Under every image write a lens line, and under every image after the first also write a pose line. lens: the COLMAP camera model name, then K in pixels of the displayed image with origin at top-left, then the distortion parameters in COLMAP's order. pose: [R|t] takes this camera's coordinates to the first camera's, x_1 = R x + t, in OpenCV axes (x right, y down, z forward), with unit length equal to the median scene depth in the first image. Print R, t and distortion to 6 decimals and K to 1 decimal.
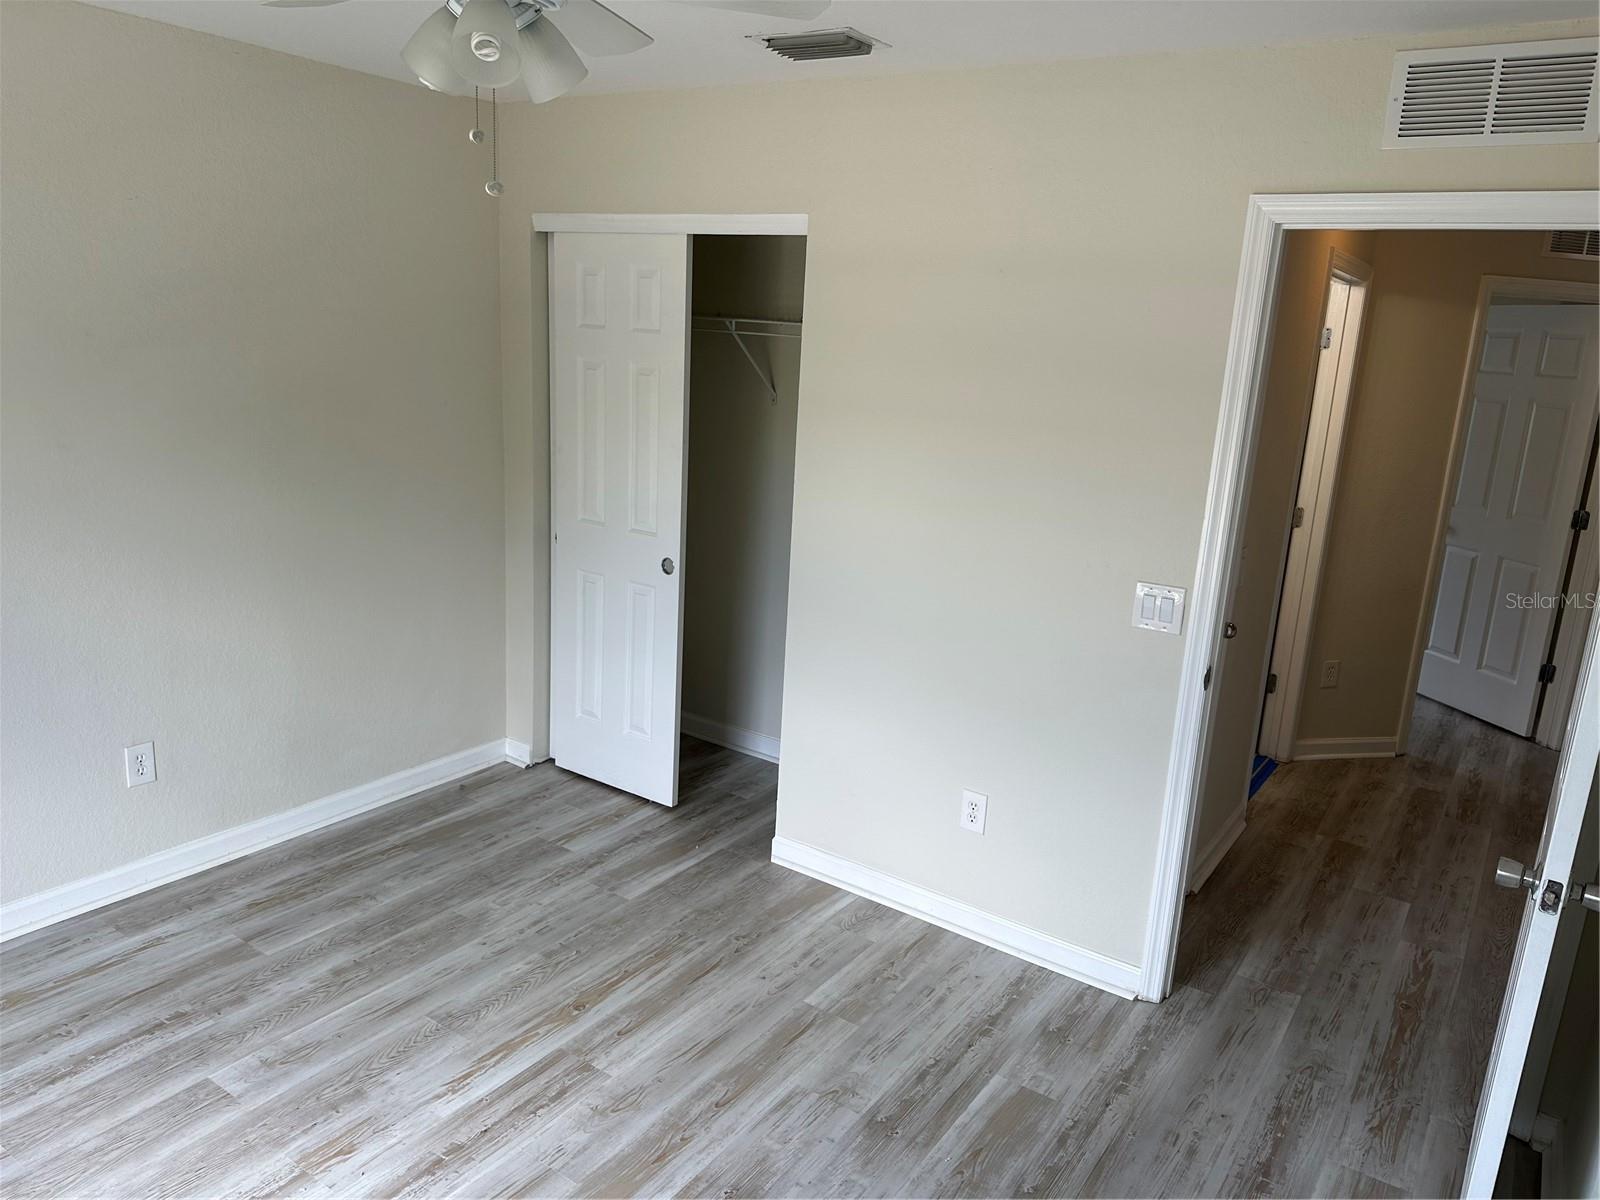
lens RADIAL K [[1130.3, 0, 806.3], [0, 1130.3, 603.4], [0, 0, 1]] dist [0.034365, -0.050381]
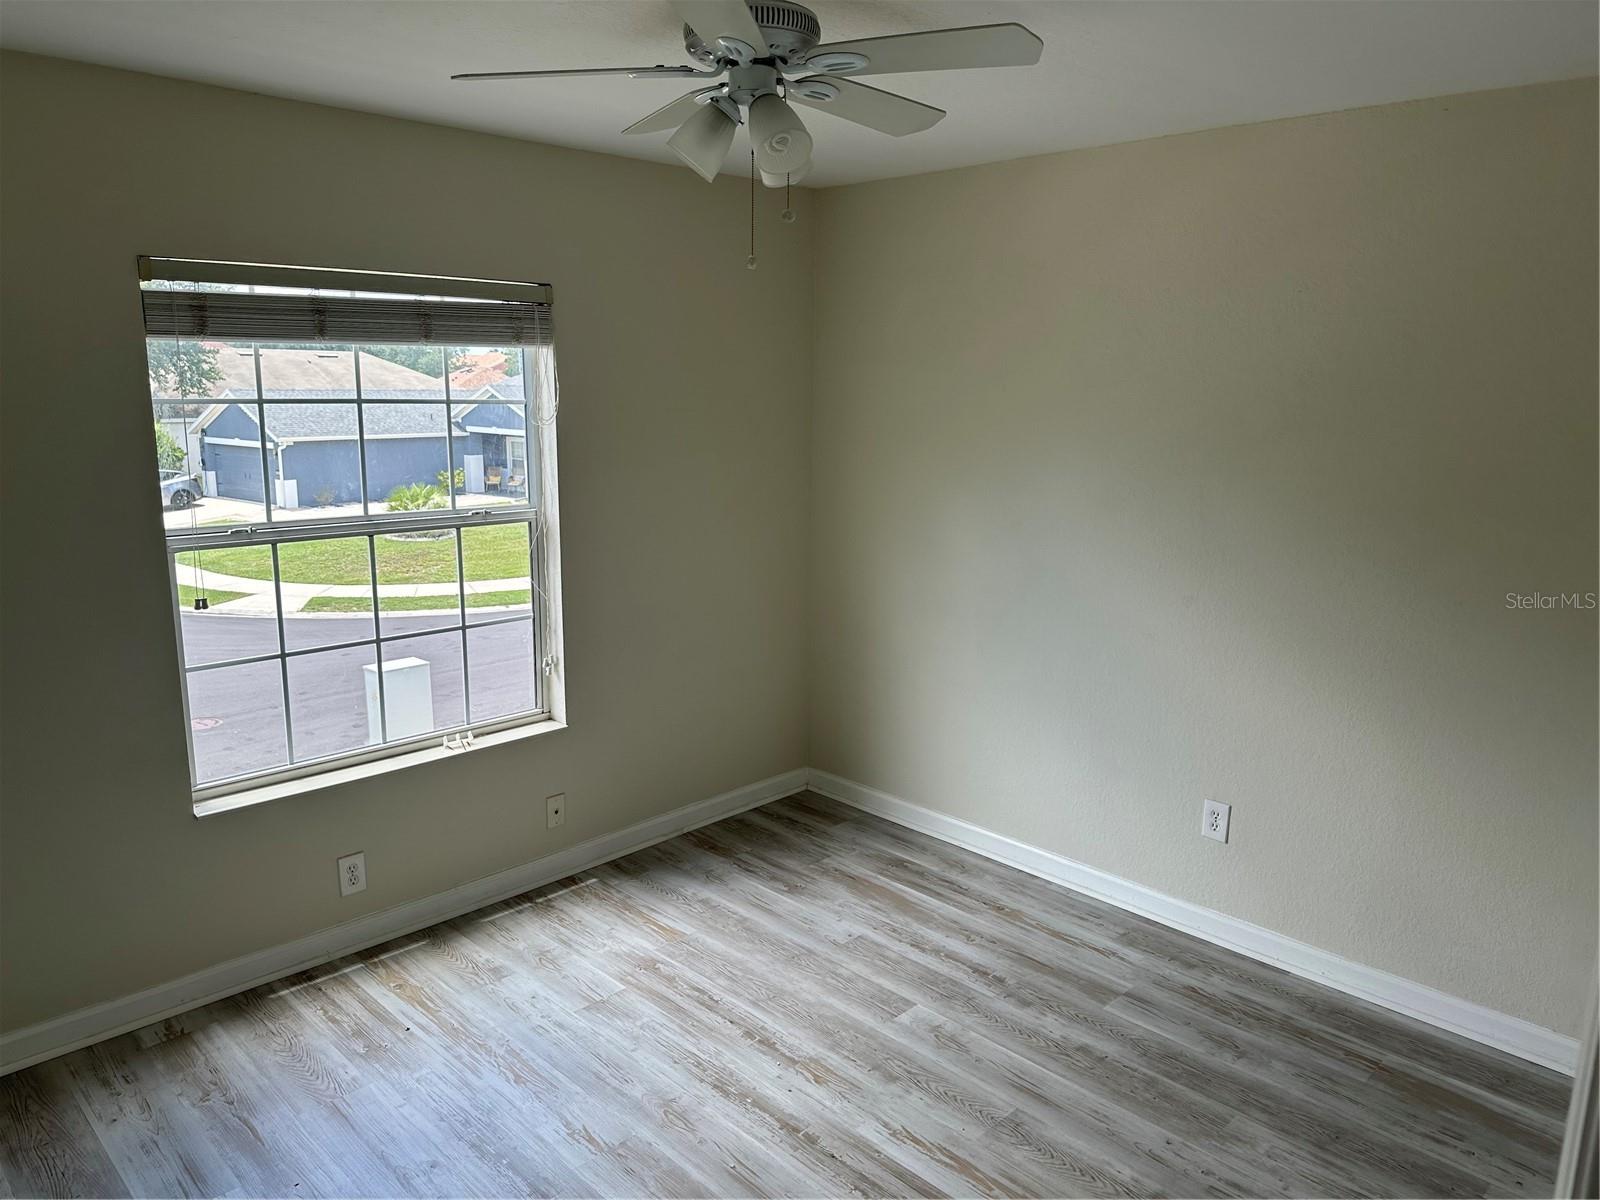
lens RADIAL K [[1130.3, 0, 803.3], [0, 1130.3, 601.4], [0, 0, 1]] dist [0.034365, -0.050381]
pose [[-0.188637, 0.132012, -0.973134, 0.538297], [-0.261196, 0.948487, 0.179300, -0.155615], [0.946675, 0.288001, -0.144438, 0.800974]]
